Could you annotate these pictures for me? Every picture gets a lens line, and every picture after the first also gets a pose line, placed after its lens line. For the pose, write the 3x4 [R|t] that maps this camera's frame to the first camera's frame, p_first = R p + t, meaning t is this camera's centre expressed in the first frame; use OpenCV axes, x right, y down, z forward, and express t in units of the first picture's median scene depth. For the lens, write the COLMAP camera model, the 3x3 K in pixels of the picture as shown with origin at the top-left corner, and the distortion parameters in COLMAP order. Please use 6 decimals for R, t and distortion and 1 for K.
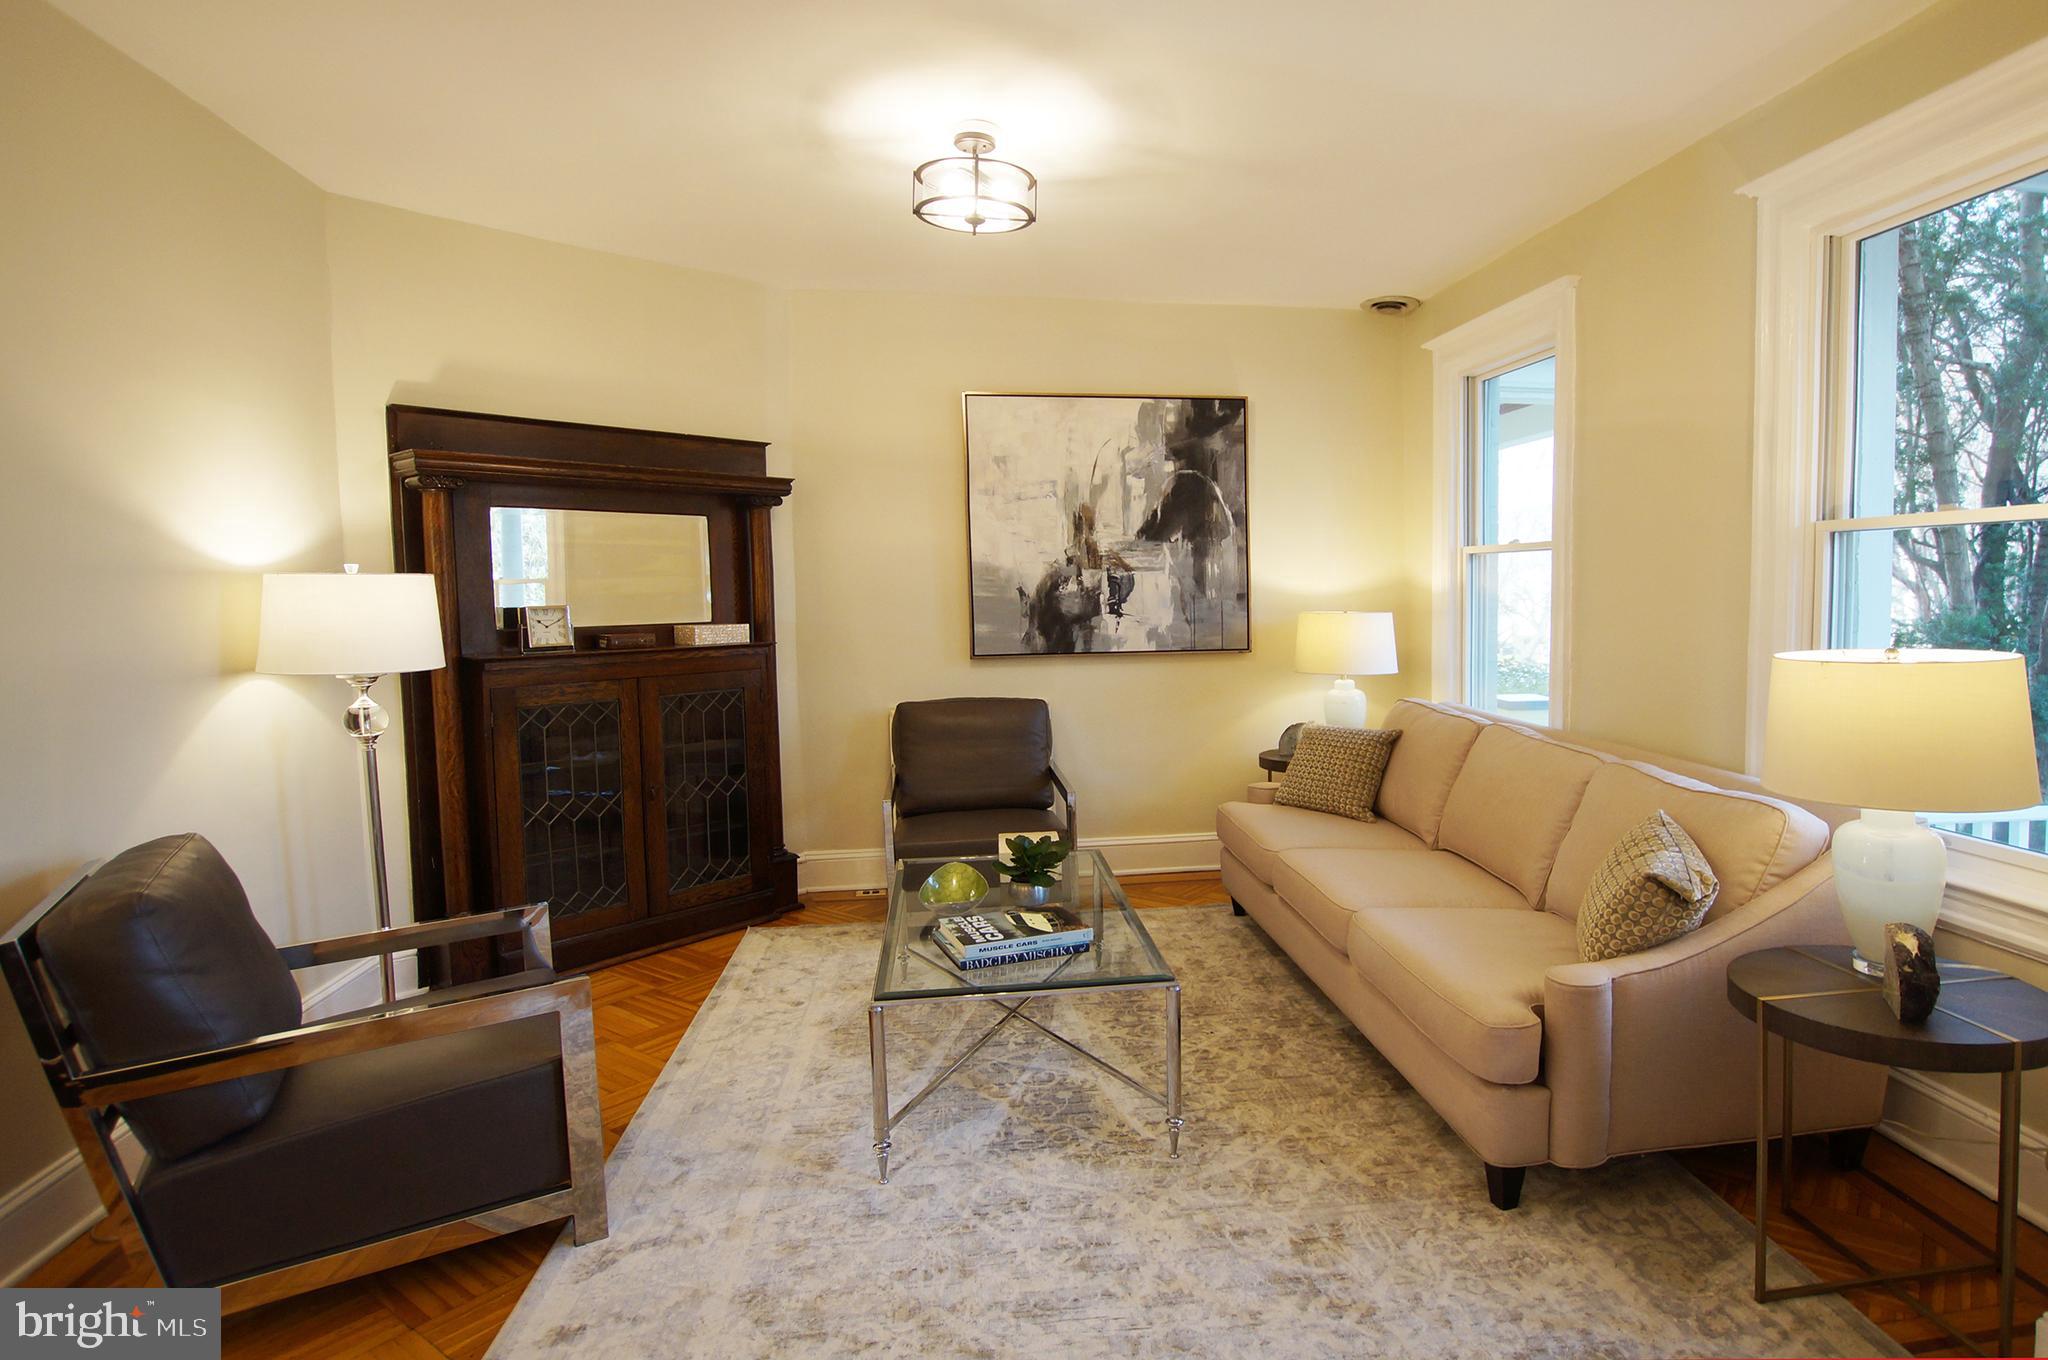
lens RADIAL K [[1026.7, 0, 1021.2], [0, 1026.7, 672.2], [0, 0, 1]] dist [0.002557, 0.001006]
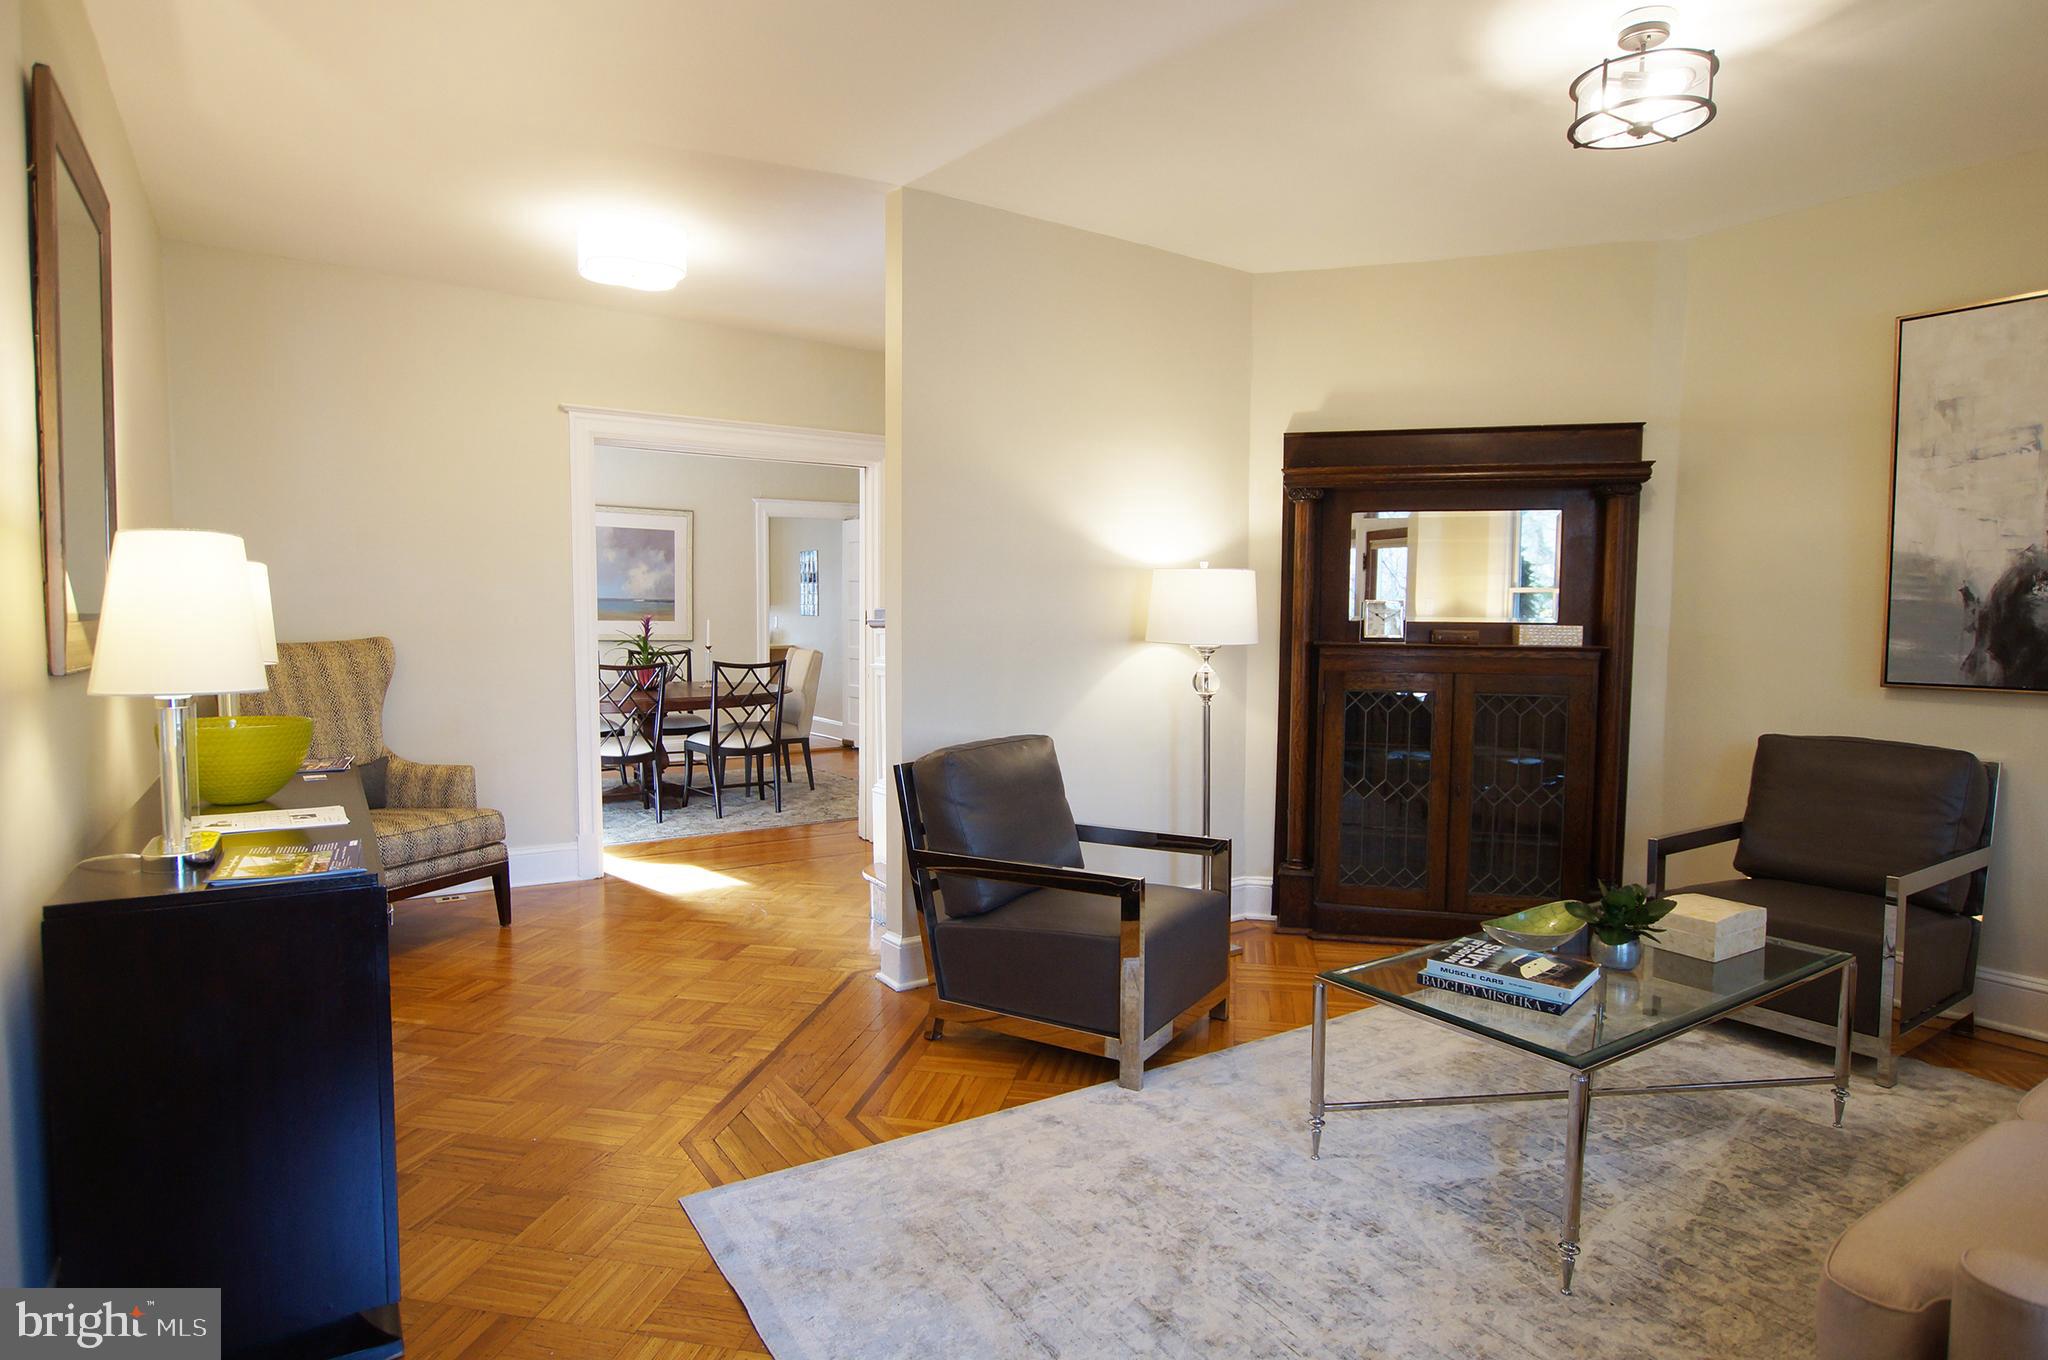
lens RADIAL K [[1059.2, 0, 1026.2], [0, 1059.2, 678.5], [0, 0, 1]] dist [0.005336, 0.001064]
pose [[0.493369, 0.081442, -0.865999, 0.330927], [-0.091853, 0.994918, 0.041237, 0.006234], [0.864957, 0.059199, 0.498342, 0.116805]]
